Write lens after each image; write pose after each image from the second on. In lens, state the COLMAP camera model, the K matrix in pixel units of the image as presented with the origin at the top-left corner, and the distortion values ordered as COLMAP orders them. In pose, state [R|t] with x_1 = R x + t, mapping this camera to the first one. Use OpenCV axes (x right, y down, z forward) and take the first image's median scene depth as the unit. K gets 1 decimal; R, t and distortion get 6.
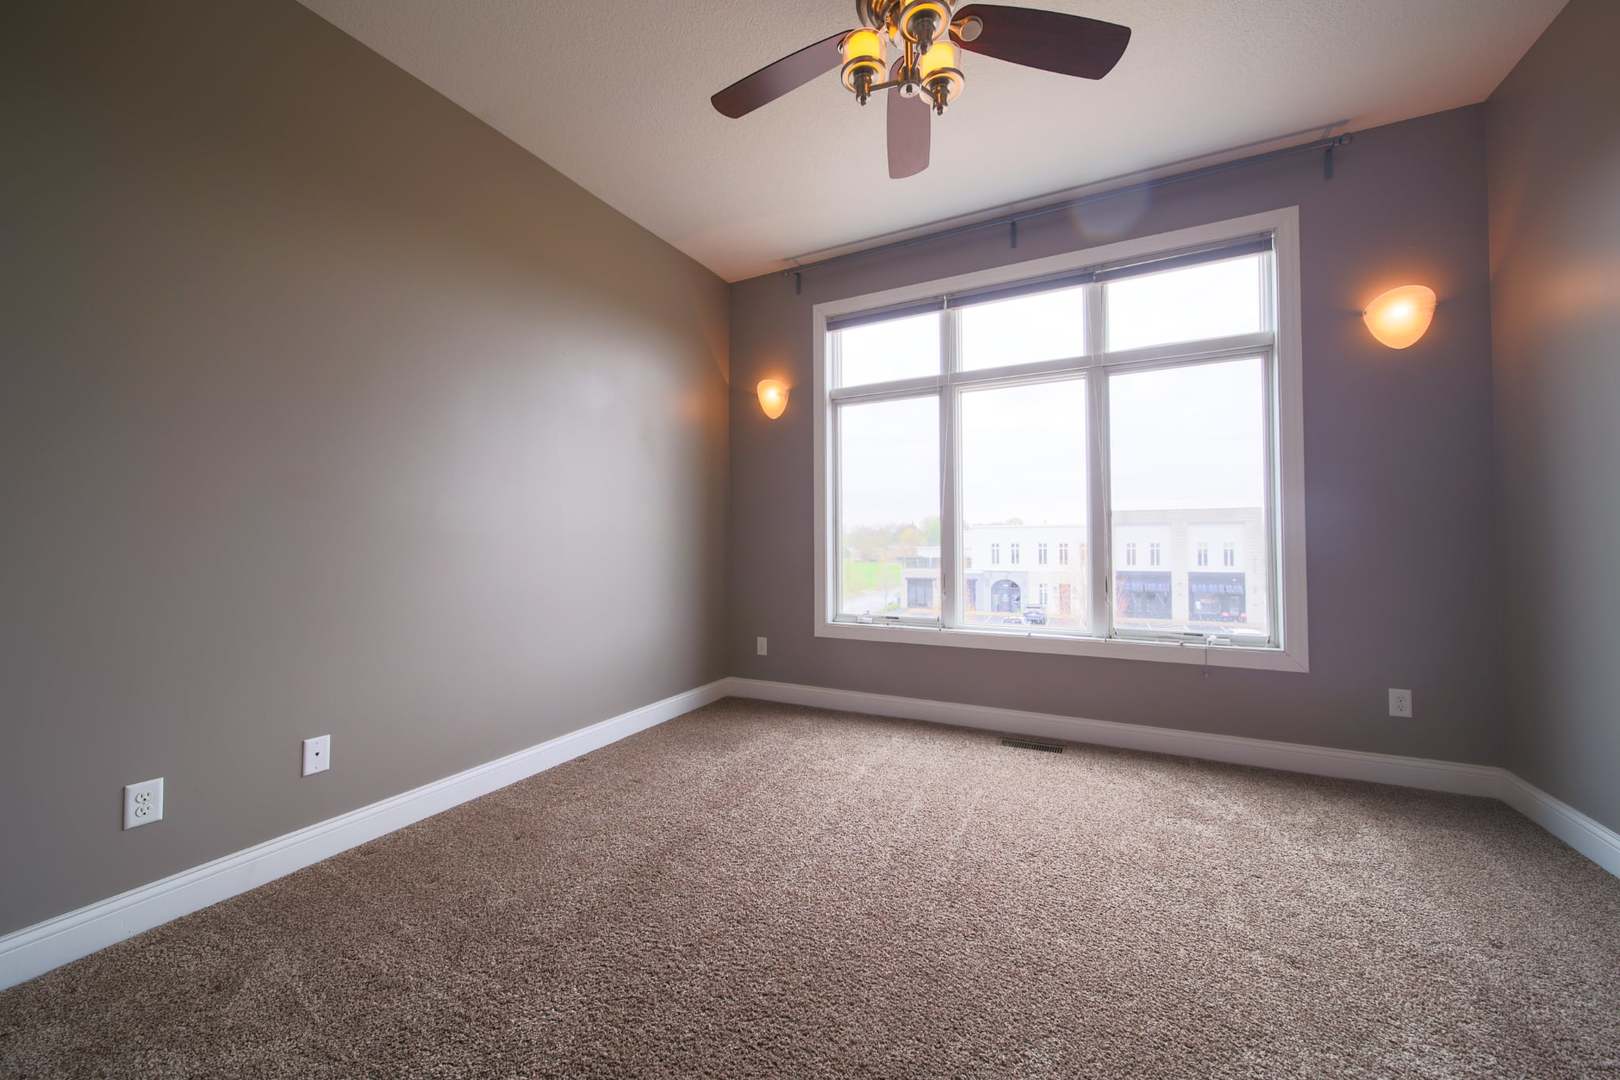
lens RADIAL K [[595.2, 0, 813.8], [0, 595.2, 537.3], [0, 0, 1]] dist [0.000950, -0.001680]
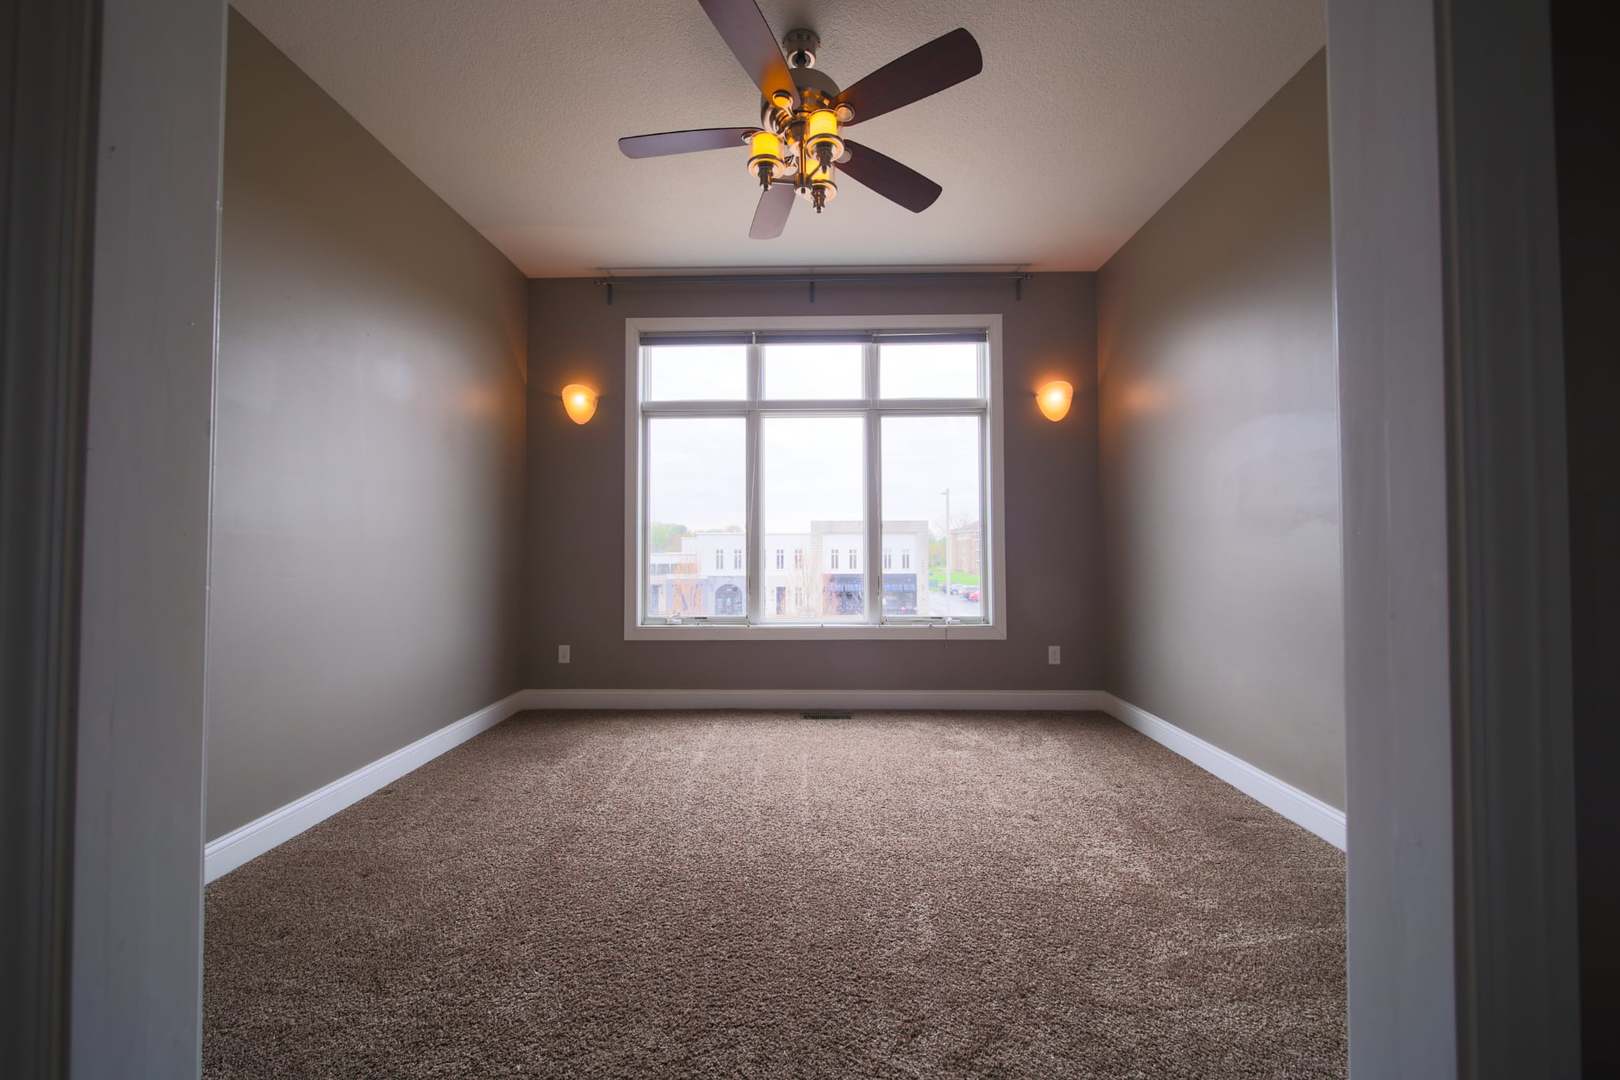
lens RADIAL K [[590.9, 0, 810.0], [0, 590.9, 540.0], [0, 0, 1]] dist [-0.000529, -0.000138]
pose [[0.900633, 0.007340, 0.434519, -0.210881], [-0.004675, 0.999963, -0.007202, -0.000472], [-0.434556, 0.004455, 0.900634, -0.077222]]
